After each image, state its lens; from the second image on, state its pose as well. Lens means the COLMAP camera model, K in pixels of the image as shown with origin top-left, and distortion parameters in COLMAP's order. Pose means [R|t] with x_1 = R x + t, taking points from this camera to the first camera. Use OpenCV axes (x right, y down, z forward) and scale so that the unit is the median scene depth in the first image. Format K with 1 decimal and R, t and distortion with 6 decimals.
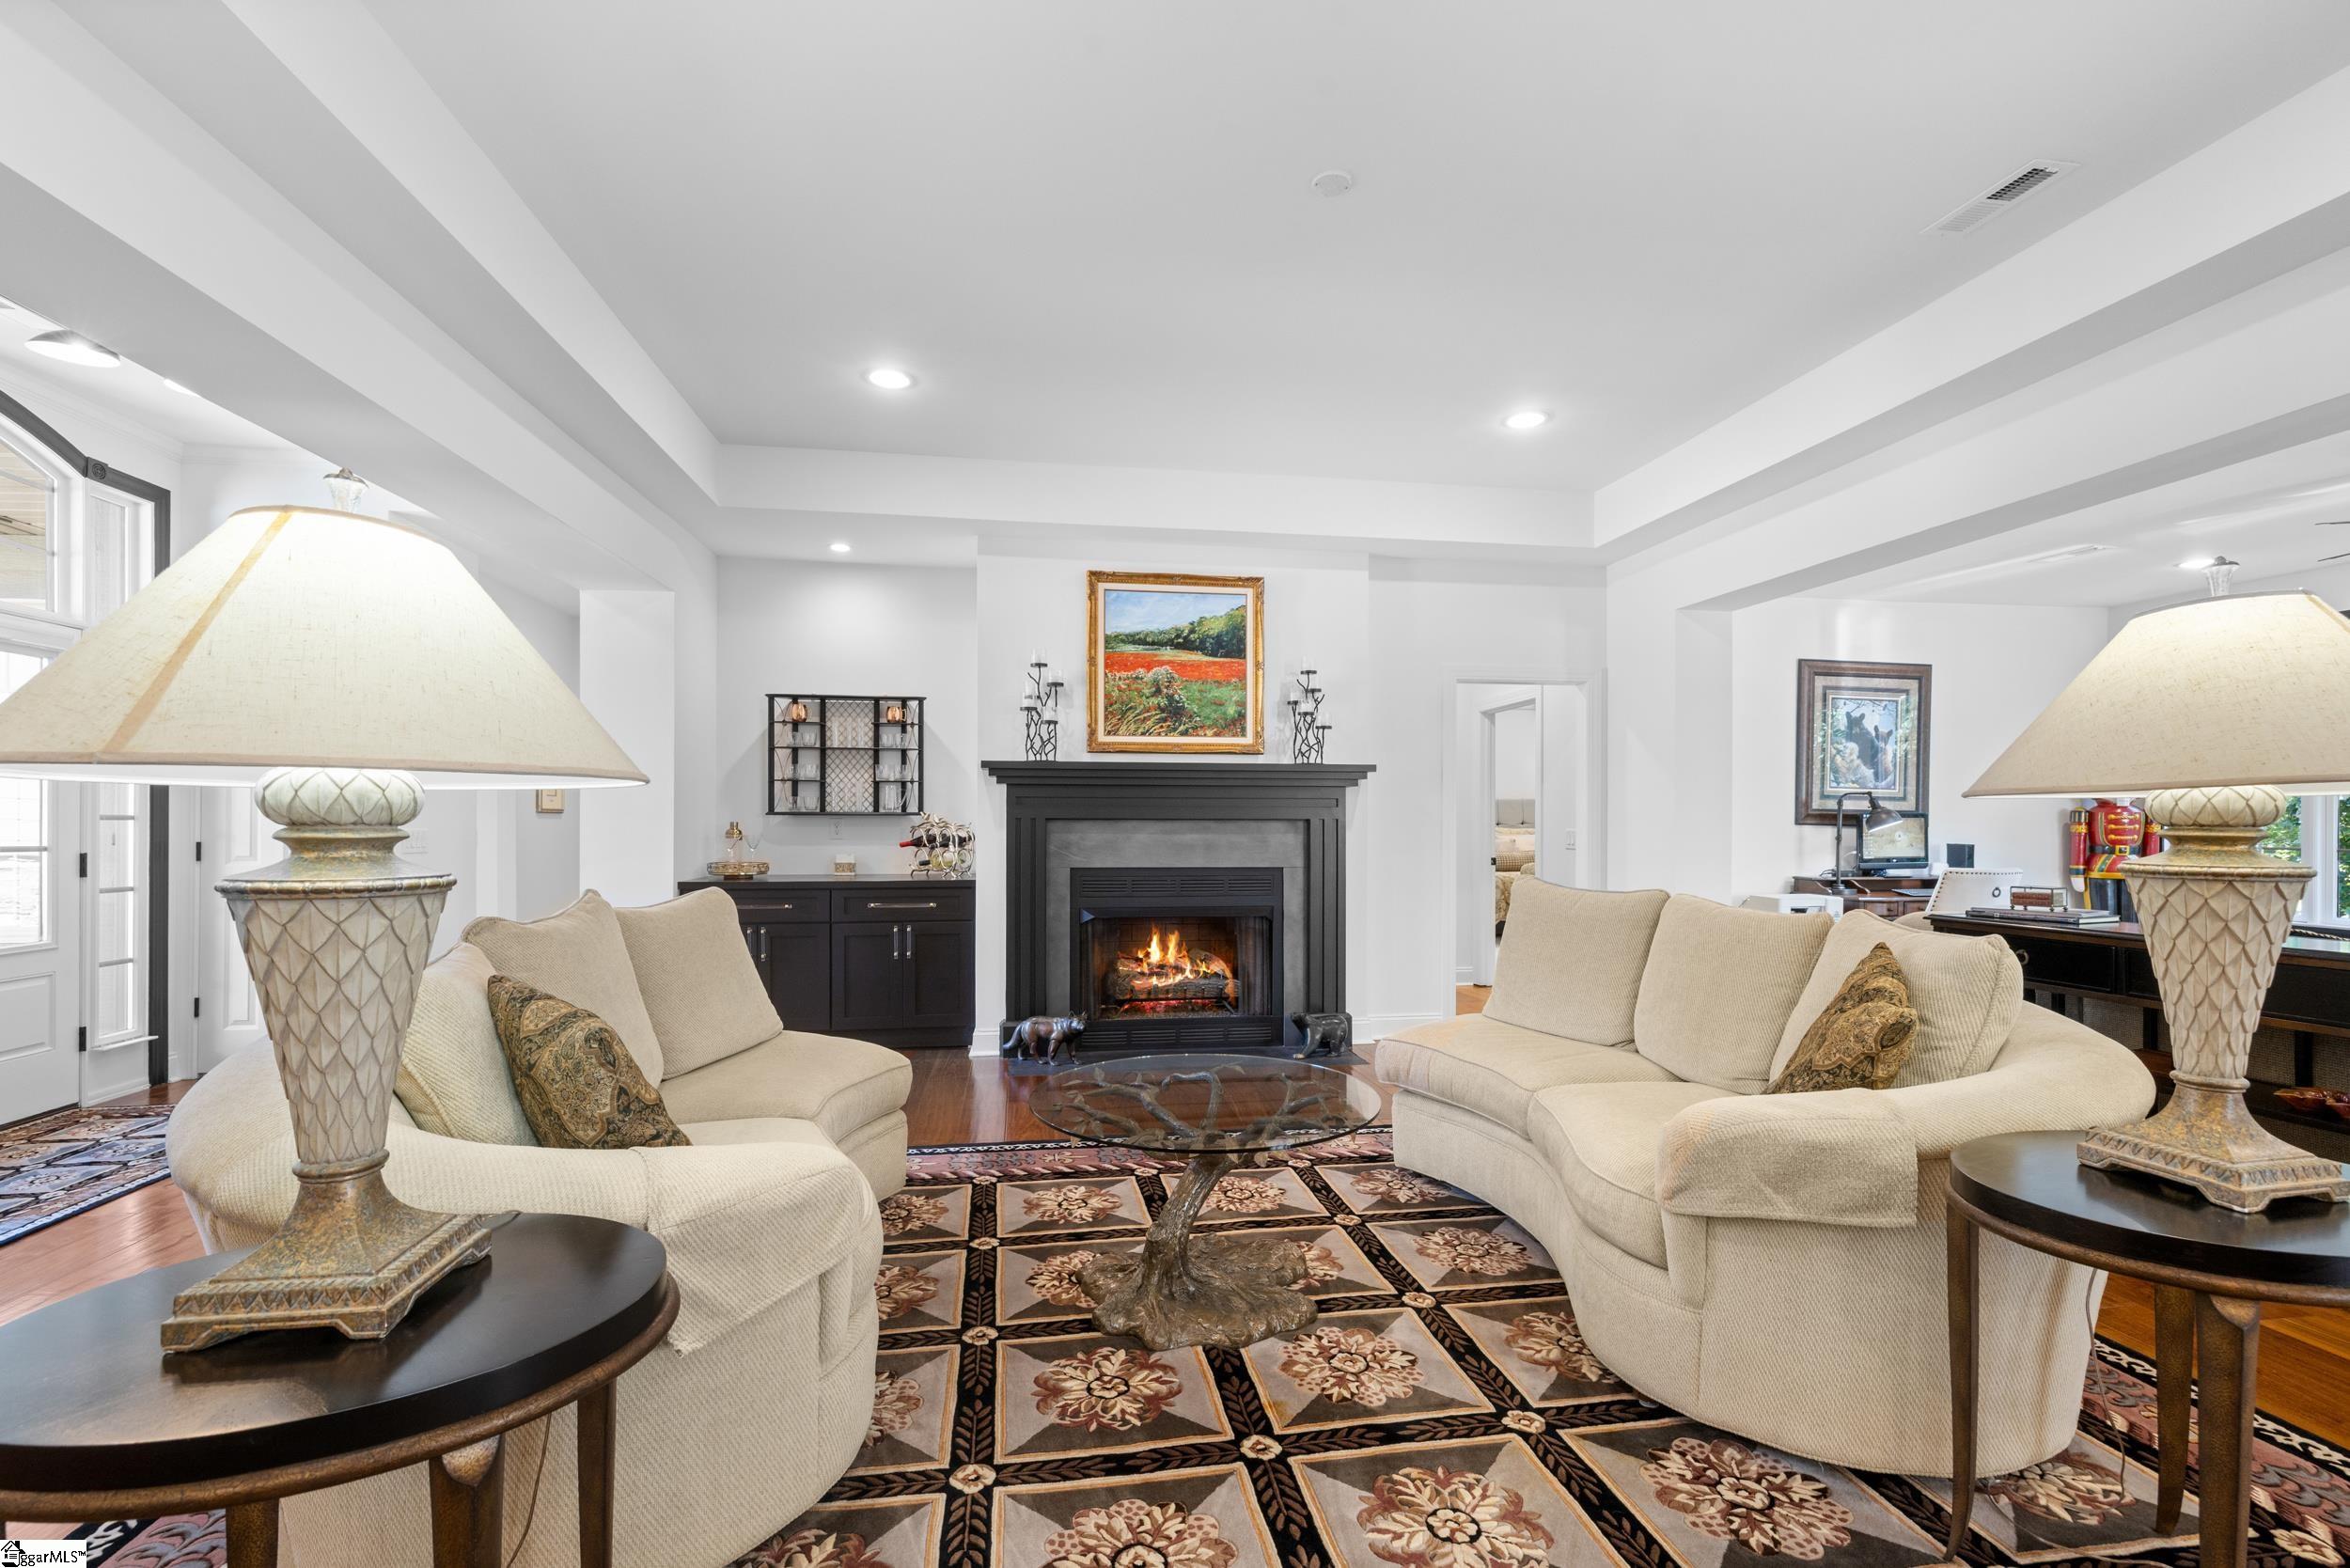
lens RADIAL K [[1001.4, 0, 1170.8], [0, 1001.4, 813.5], [0, 0, 1]] dist [-0.001722, -0.000118]
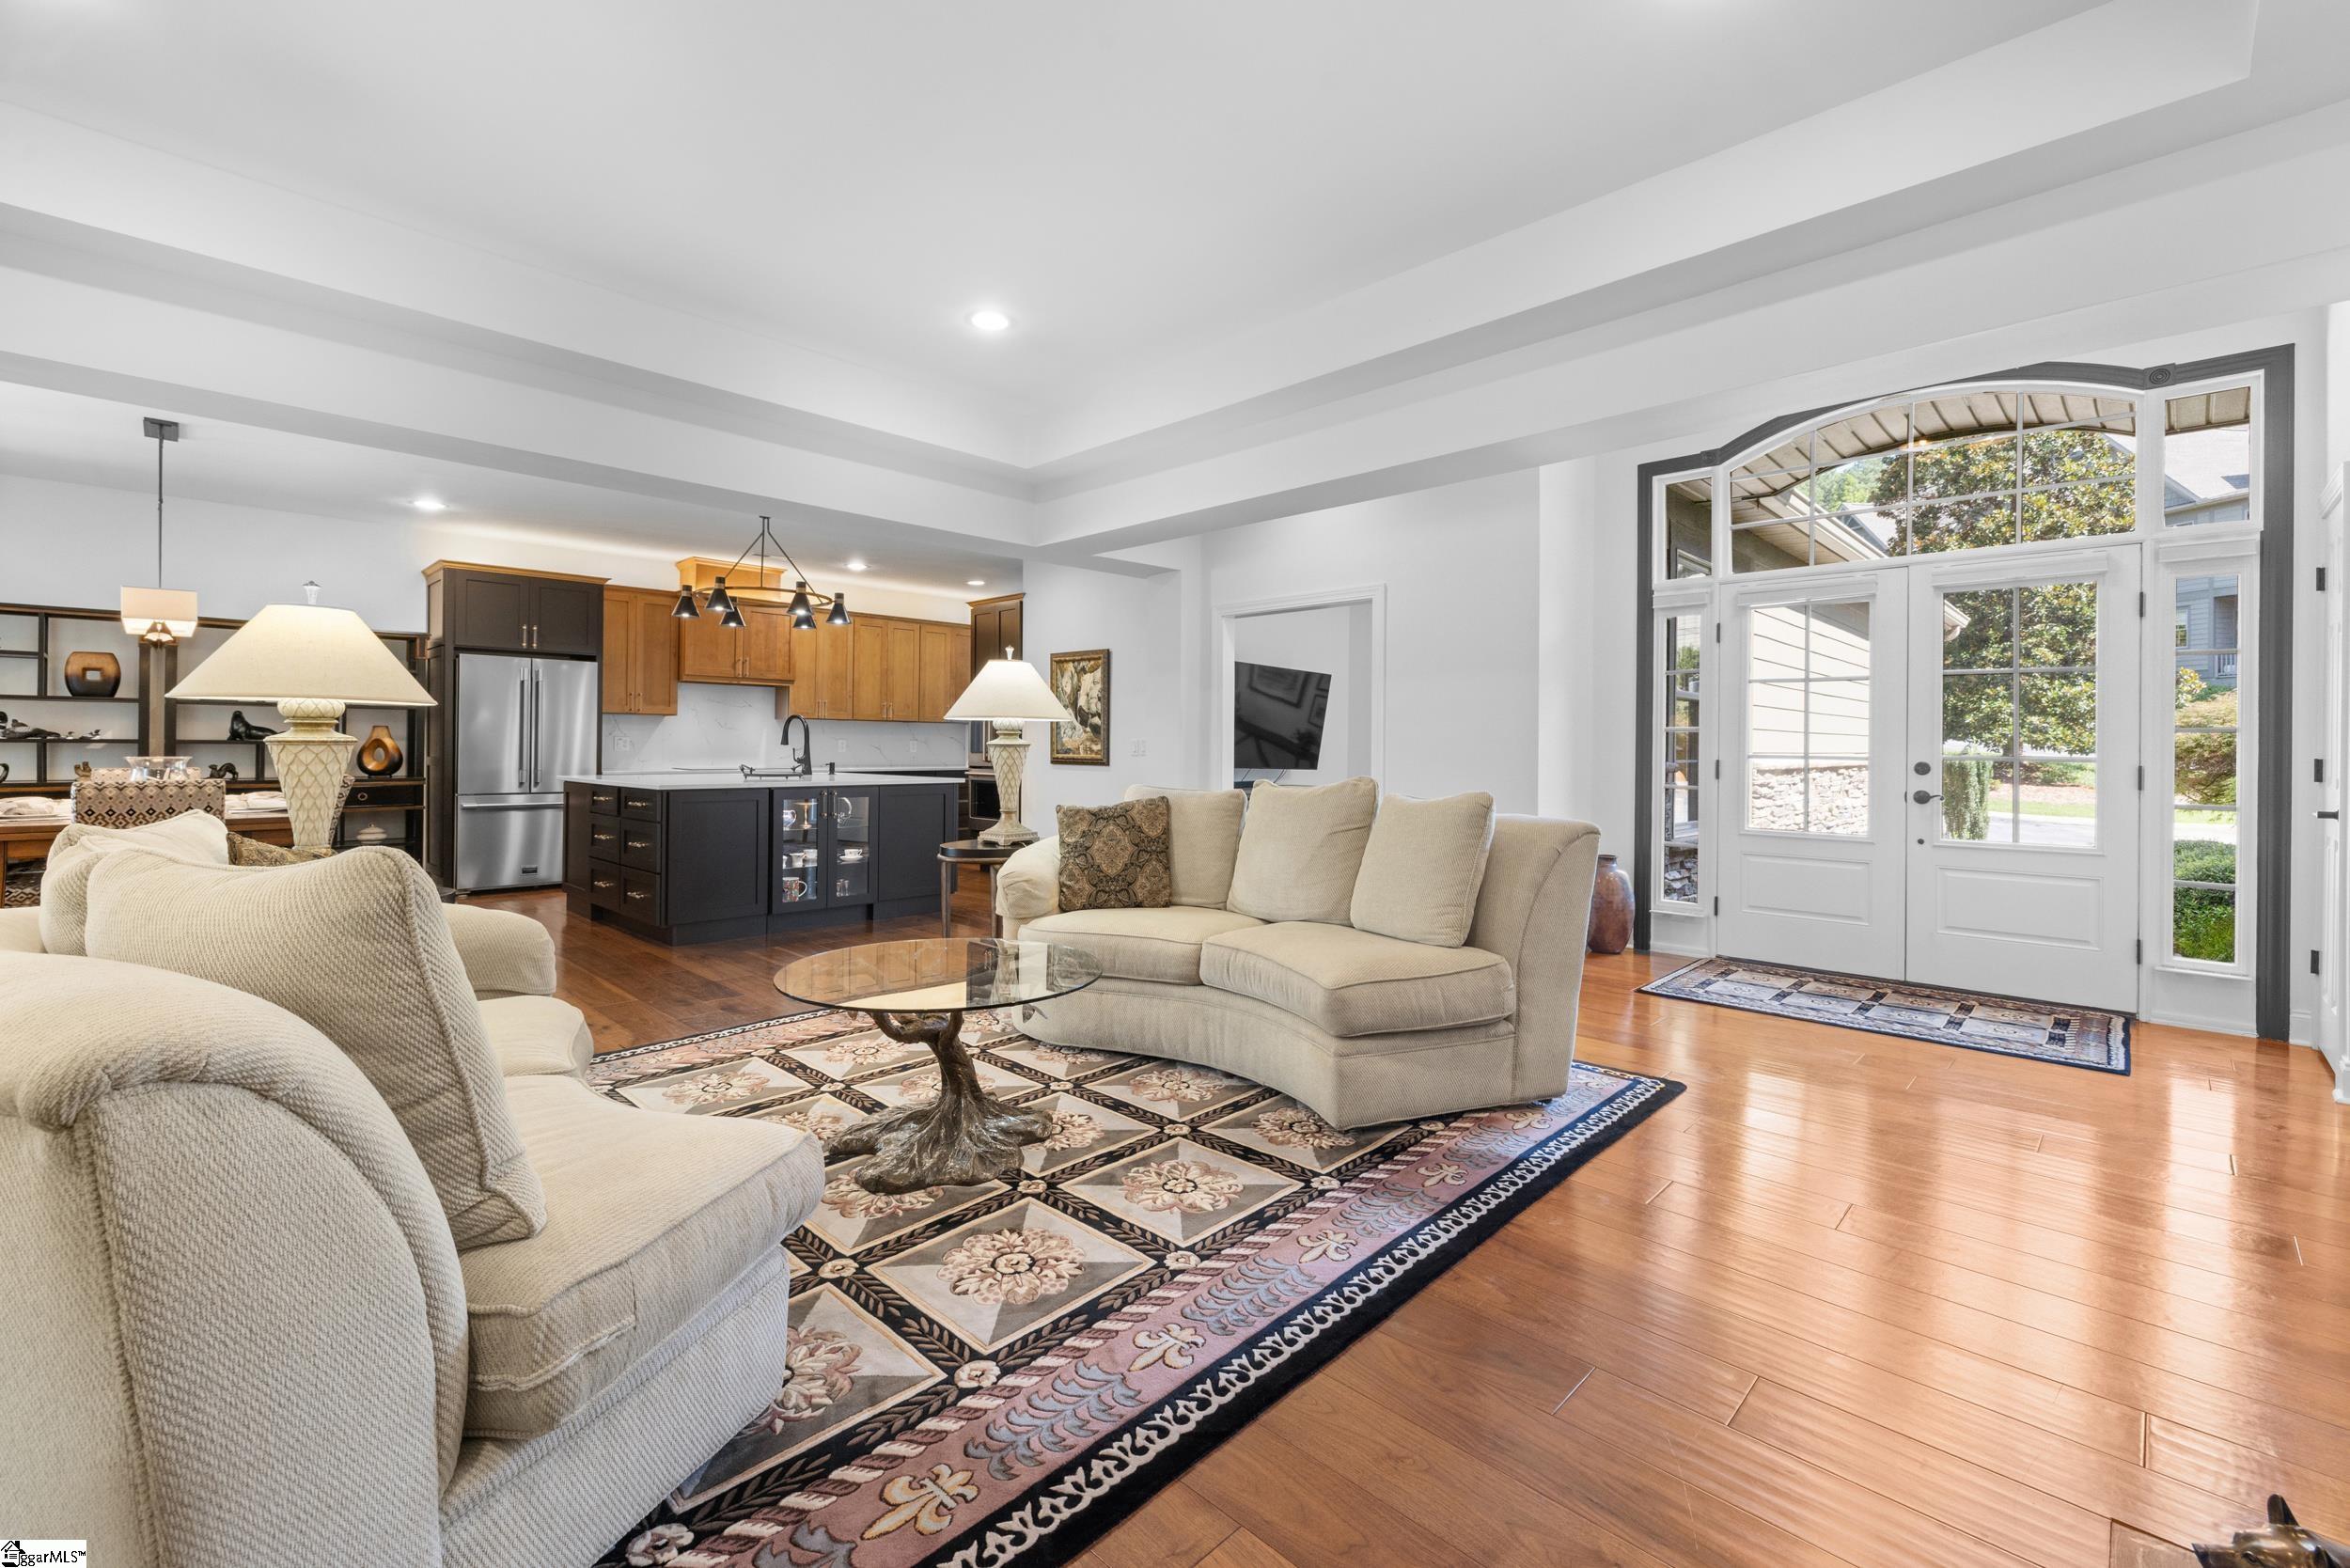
lens RADIAL K [[1001.8, 0, 1158.8], [0, 1001.8, 735.7], [0, 0, 1]] dist [-0.000852, -0.000042]
pose [[-0.800722, -0.009566, -0.598960, 0.233991], [0.000822, 0.999854, -0.017068, 0.020746], [0.599036, -0.014158, -0.800597, 0.889295]]
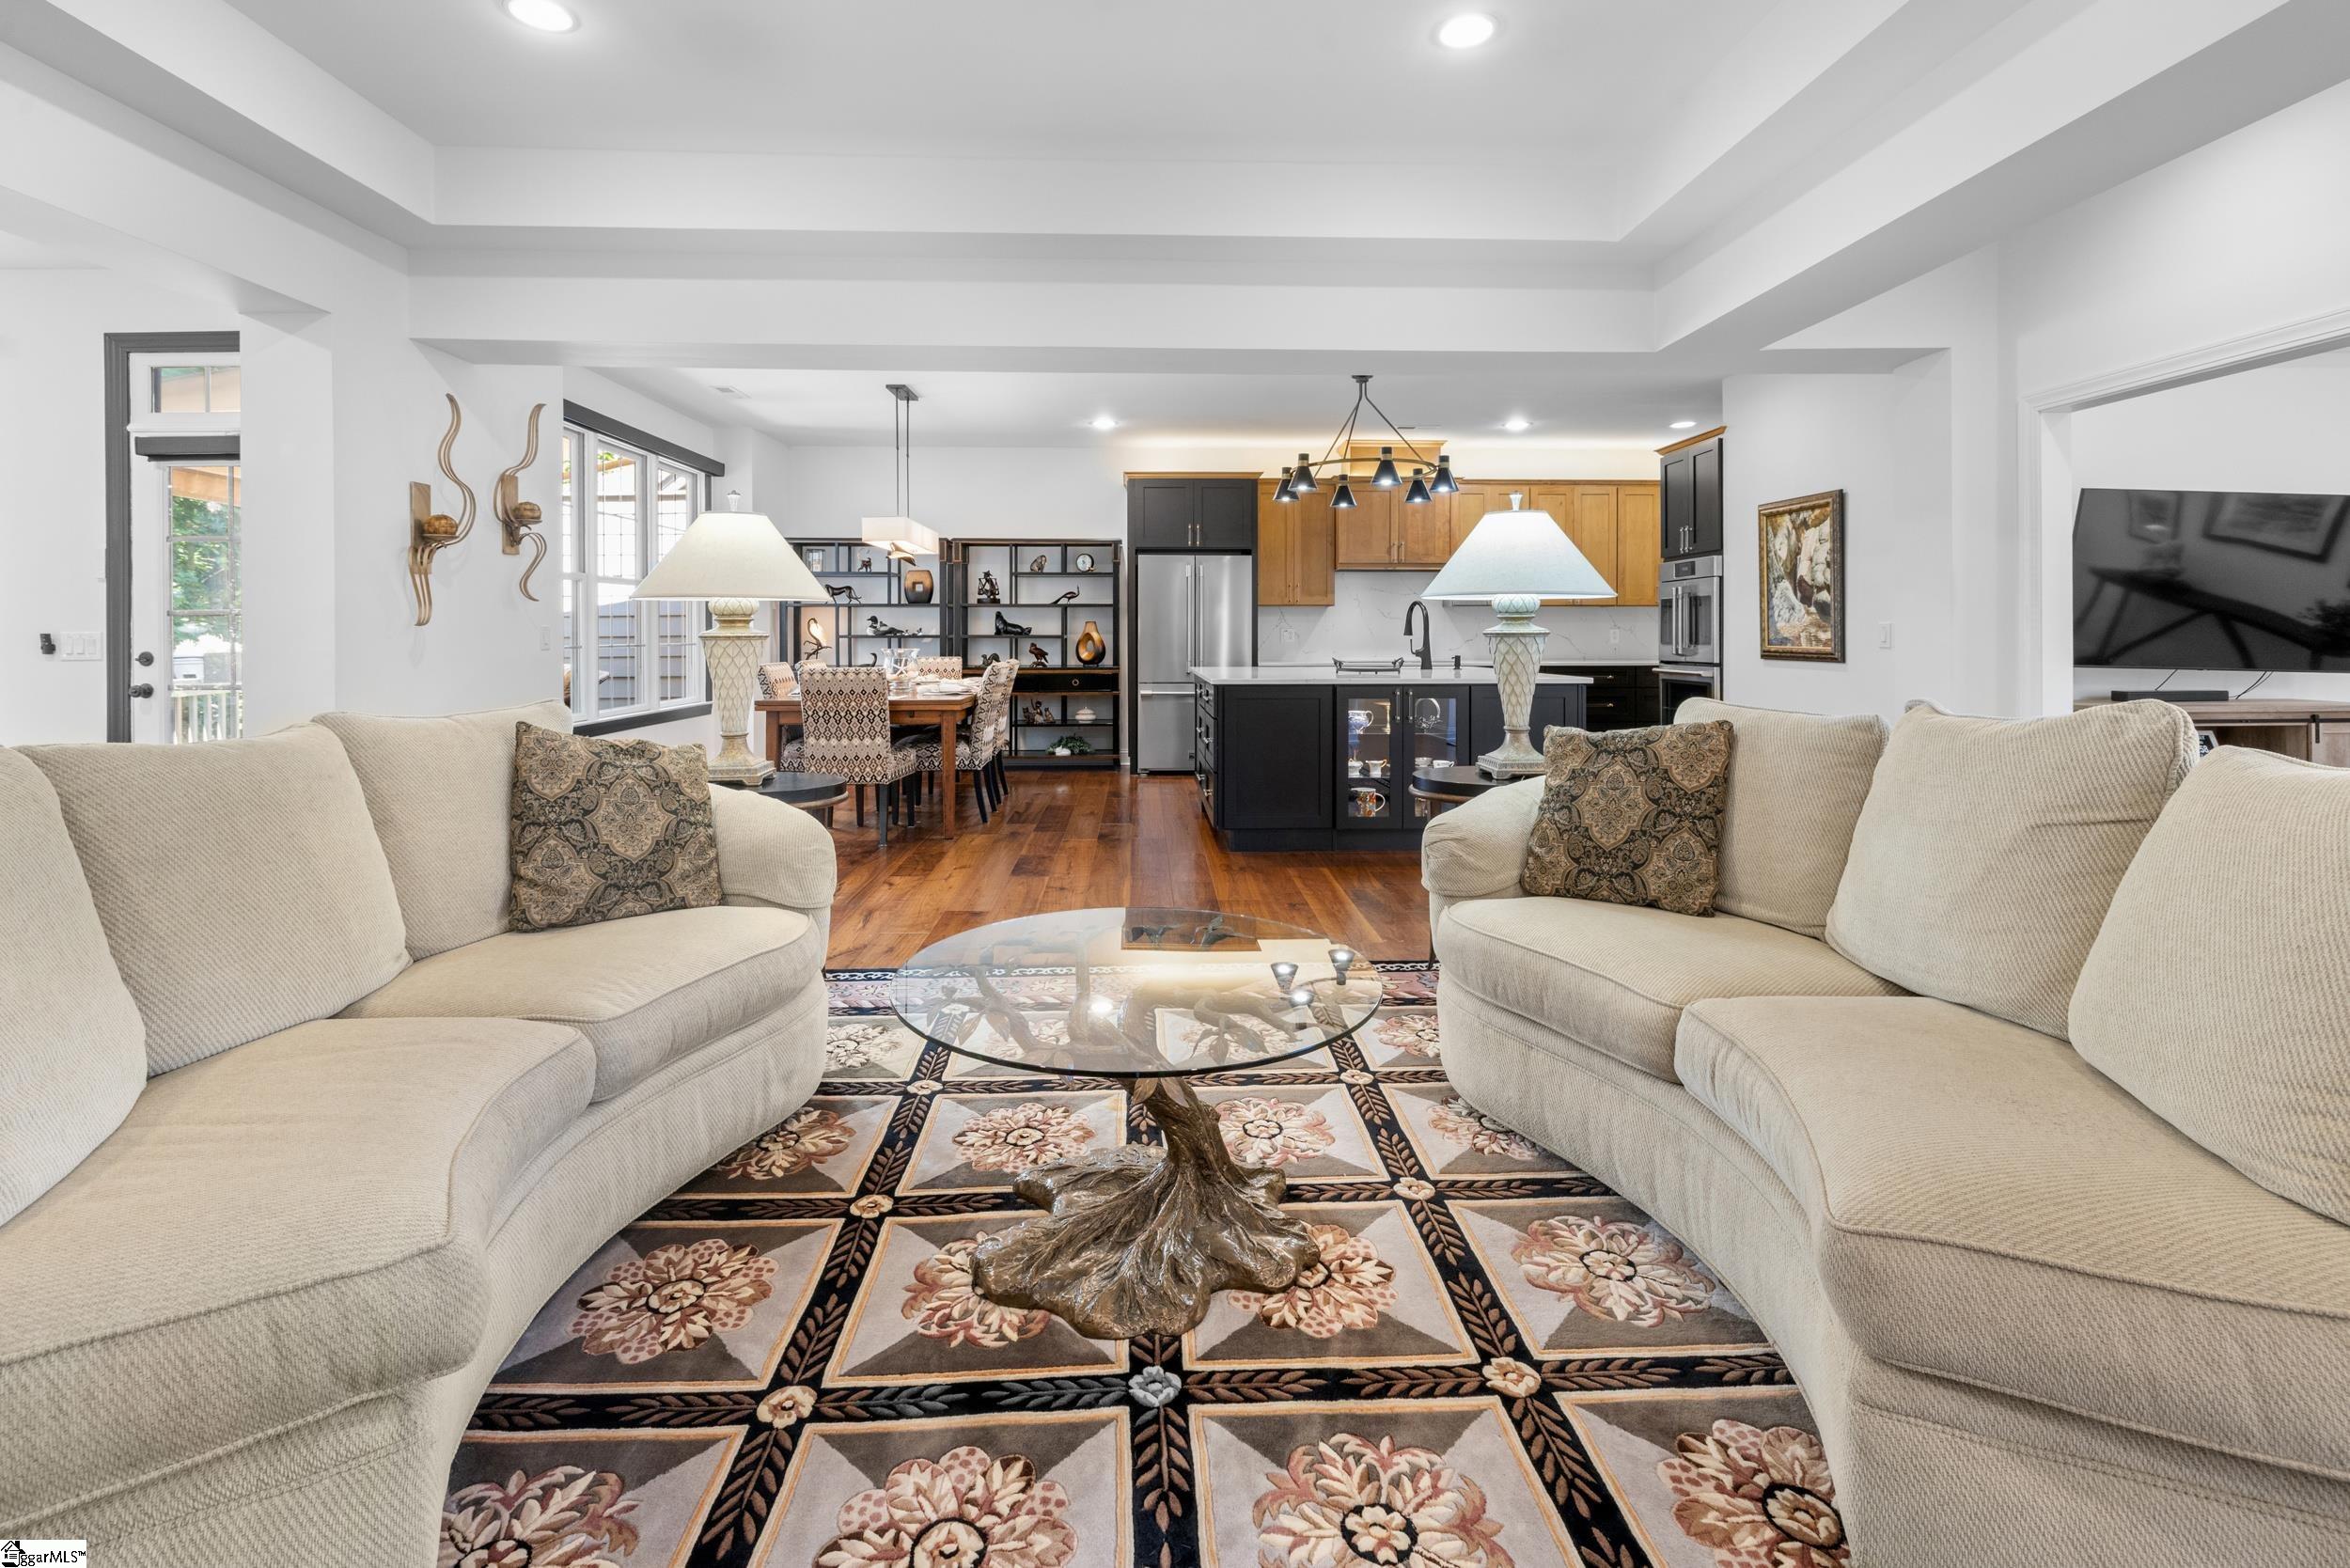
lens RADIAL K [[1026.6, 0, 1161.1], [0, 1026.6, 631.6], [0, 0, 1]] dist [-0.001330, 0.000075]
pose [[-0.992451, 0.004201, 0.122569, -0.021874], [0.002673, 0.999917, -0.012635, 0.019872], [-0.122612, -0.012212, -0.992380, 0.765901]]
